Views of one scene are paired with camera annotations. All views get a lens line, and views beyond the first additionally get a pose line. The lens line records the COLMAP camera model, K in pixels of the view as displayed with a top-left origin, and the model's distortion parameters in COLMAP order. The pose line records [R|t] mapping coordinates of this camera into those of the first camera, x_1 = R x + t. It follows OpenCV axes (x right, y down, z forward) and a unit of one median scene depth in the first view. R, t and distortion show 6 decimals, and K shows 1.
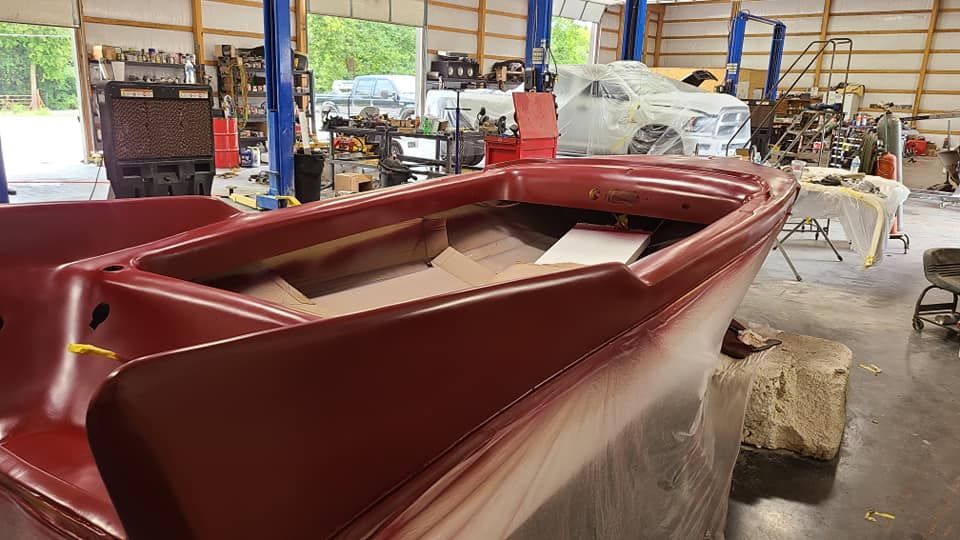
lens RADIAL K [[717.7, 0, 469.9], [0, 717.7, 268.6], [0, 0, 1]] dist [0.052917, -0.026804]
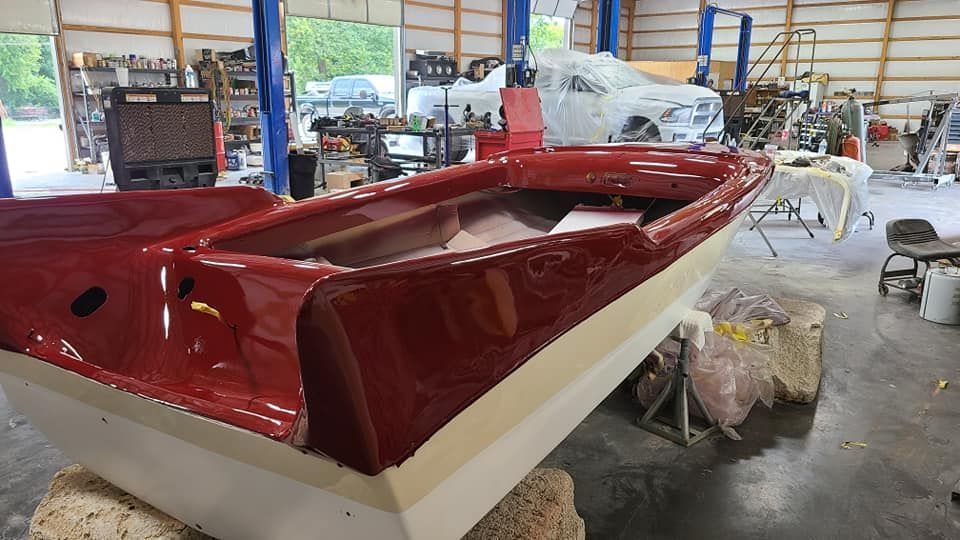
lens RADIAL K [[717.7, 0, 481.3], [0, 717.7, 271.7], [0, 0, 1]] dist [0.052917, -0.026804]
pose [[0.998333, -0.037772, 0.043634, -0.015746], [0.037496, 0.999271, 0.007140, 0.008363], [-0.043872, -0.005492, 0.999022, -0.028927]]
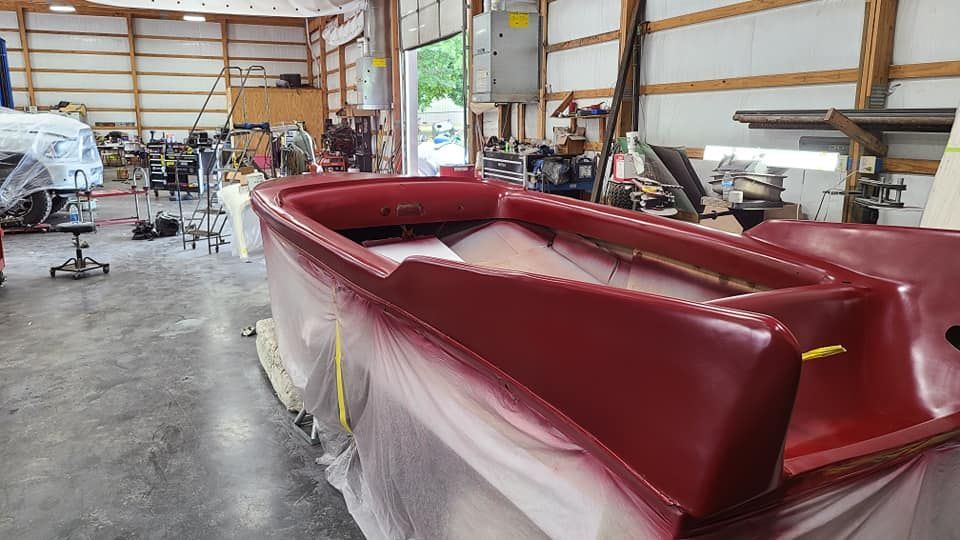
lens RADIAL K [[717.7, 0, 476.1], [0, 717.7, 271.9], [0, 0, 1]] dist [0.052917, -0.026804]
pose [[0.485919, -0.213085, 0.847630, -0.230954], [0.228593, 0.967051, 0.112061, -0.035238], [-0.843580, 0.139310, 0.518618, 0.114396]]
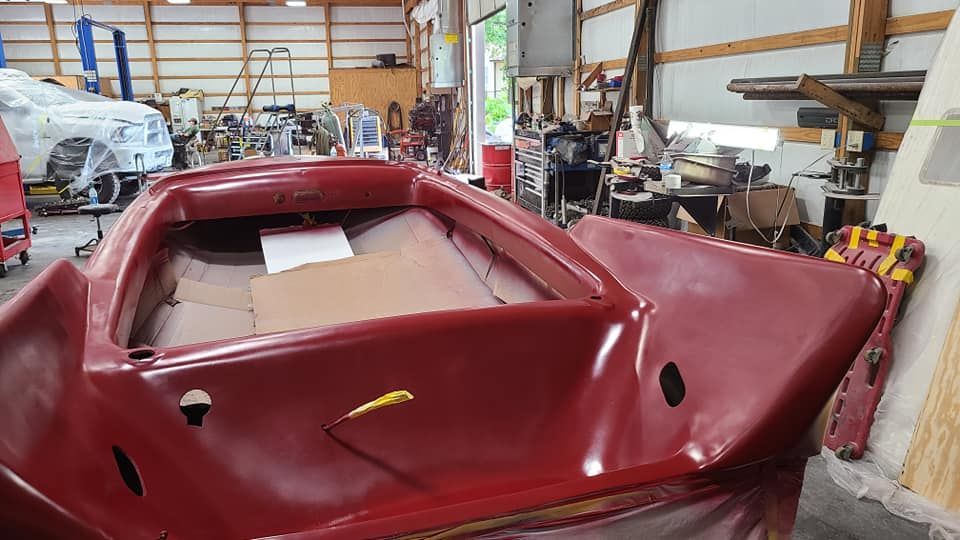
lens RADIAL K [[717.7, 0, 466.2], [0, 717.7, 273.9], [0, 0, 1]] dist [0.052917, -0.026804]
pose [[0.637256, -0.231209, 0.735151, -0.144977], [0.232661, 0.967142, 0.102492, -0.014384], [-0.734693, 0.105728, 0.670111, 0.044152]]
